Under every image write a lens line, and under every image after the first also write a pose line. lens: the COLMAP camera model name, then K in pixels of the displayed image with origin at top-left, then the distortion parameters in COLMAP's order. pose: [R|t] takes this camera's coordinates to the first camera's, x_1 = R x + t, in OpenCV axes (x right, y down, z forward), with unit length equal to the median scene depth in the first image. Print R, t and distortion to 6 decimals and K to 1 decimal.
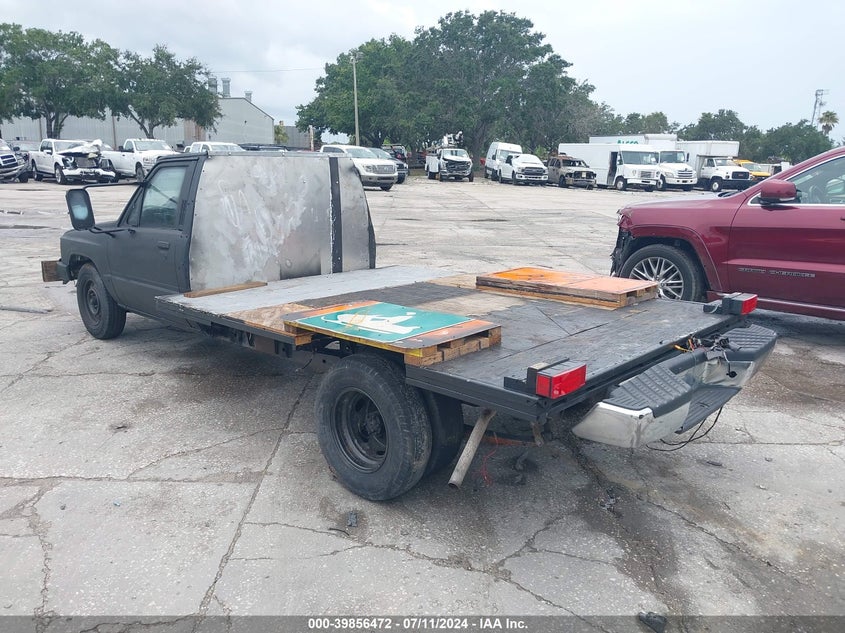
lens RADIAL K [[660.9, 0, 422.6], [0, 660.9, 301.1], [0, 0, 1]] dist [0.009440, 0.007913]
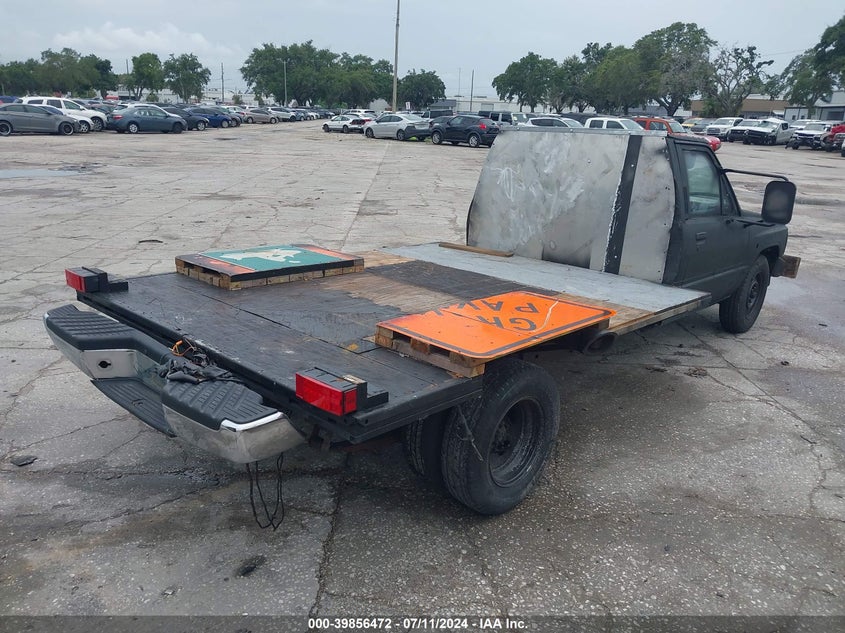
lens RADIAL K [[672.0, 0, 422.5], [0, 672.0, 316.5], [0, 0, 1]] dist [-0.004406, 0.003246]
pose [[-0.005843, 0.255641, -0.966754, 0.852303], [-0.234654, 0.939426, 0.249832, -0.177264], [0.972061, 0.228312, 0.054498, 0.878737]]
